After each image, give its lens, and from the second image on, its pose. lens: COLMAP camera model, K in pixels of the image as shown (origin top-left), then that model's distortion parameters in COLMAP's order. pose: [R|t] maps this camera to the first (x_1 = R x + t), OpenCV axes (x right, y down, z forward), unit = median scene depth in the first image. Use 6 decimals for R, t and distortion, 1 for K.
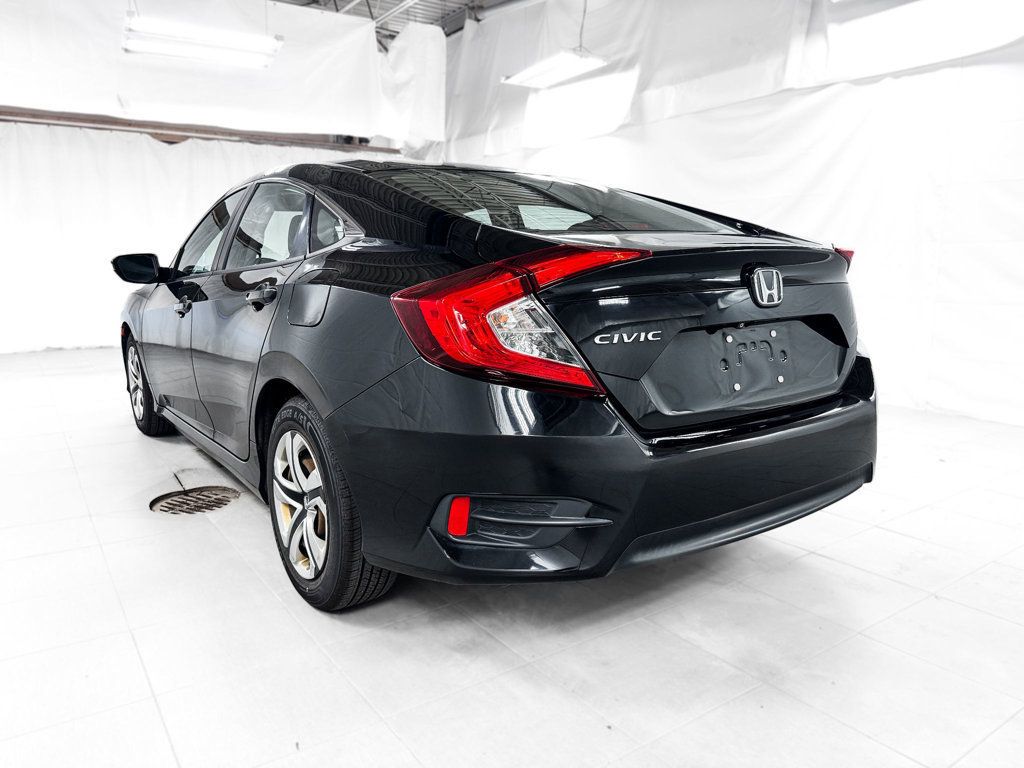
lens RADIAL K [[734.2, 0, 519.2], [0, 734.2, 383.7], [0, 0, 1]] dist [0.039704, -0.041579]
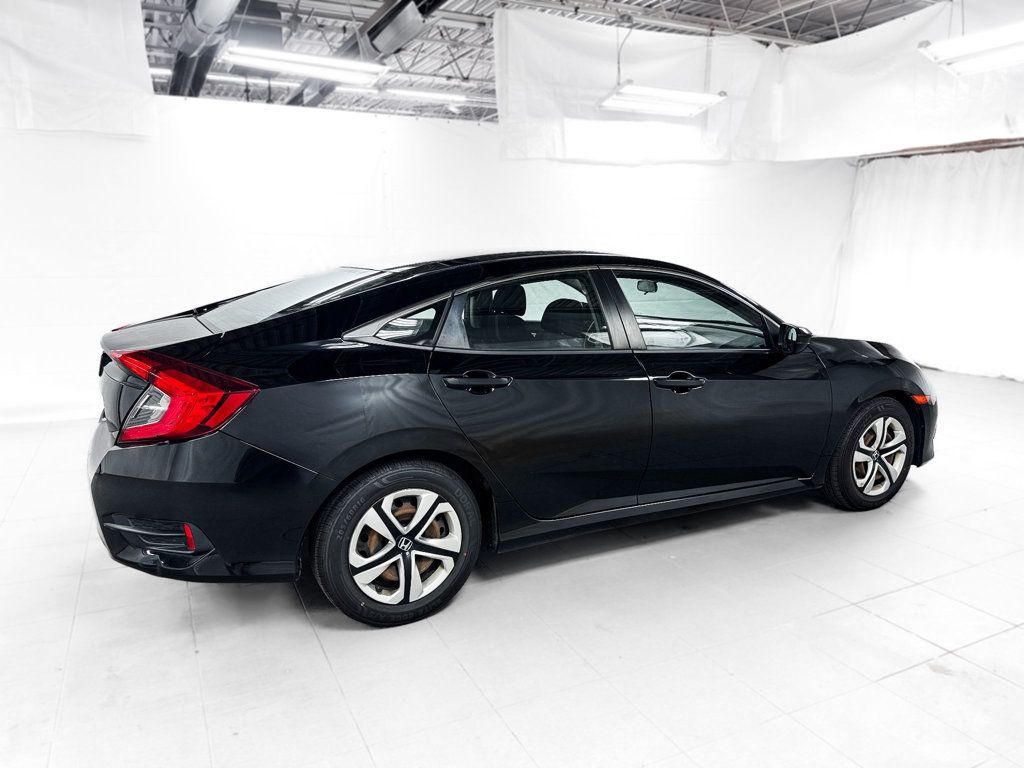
lens RADIAL K [[742.4, 0, 502.5], [0, 742.4, 387.7], [0, 0, 1]] dist [0.004397, -0.006640]
pose [[-0.173855, 0.197462, -0.964771, 0.609149], [-0.169117, 0.959149, 0.226786, -0.206477], [0.970141, 0.202587, -0.133358, 0.715447]]
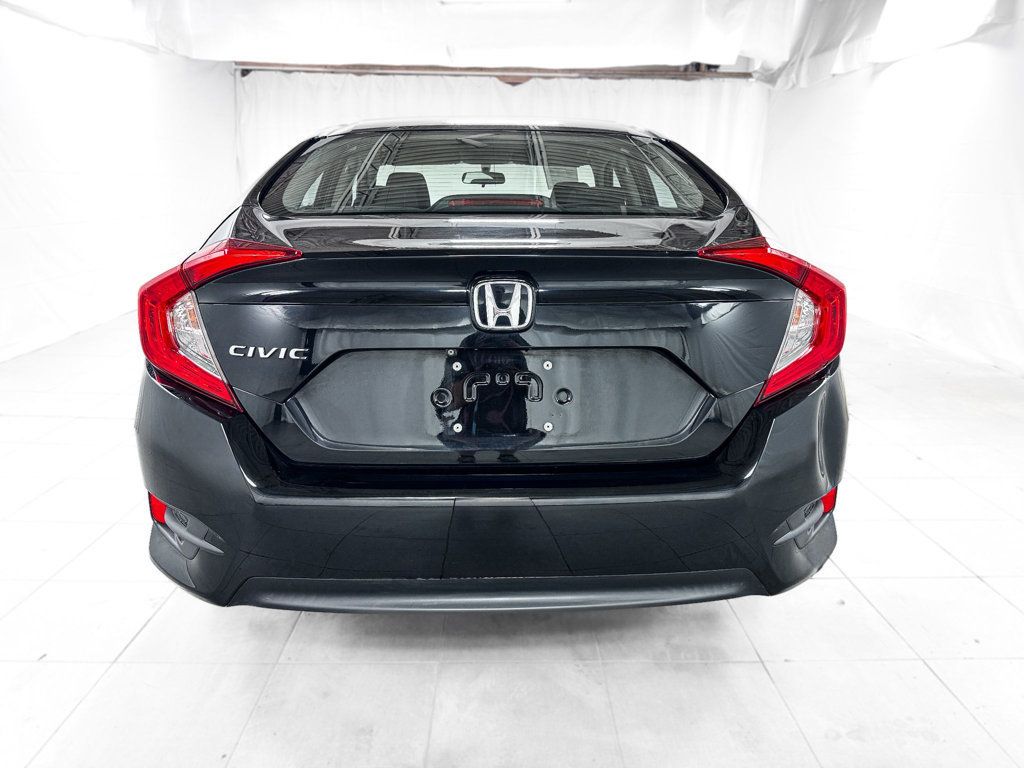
lens RADIAL K [[744.3, 0, 512.0], [0, 744.3, 384.0], [0, 0, 1]] dist [0.016184, -0.007475]
pose [[0.826190, 0.160331, -0.540097, 0.263980], [-0.109570, 0.986074, 0.125112, -0.050904], [0.552634, -0.044188, 0.832252, 0.129289]]
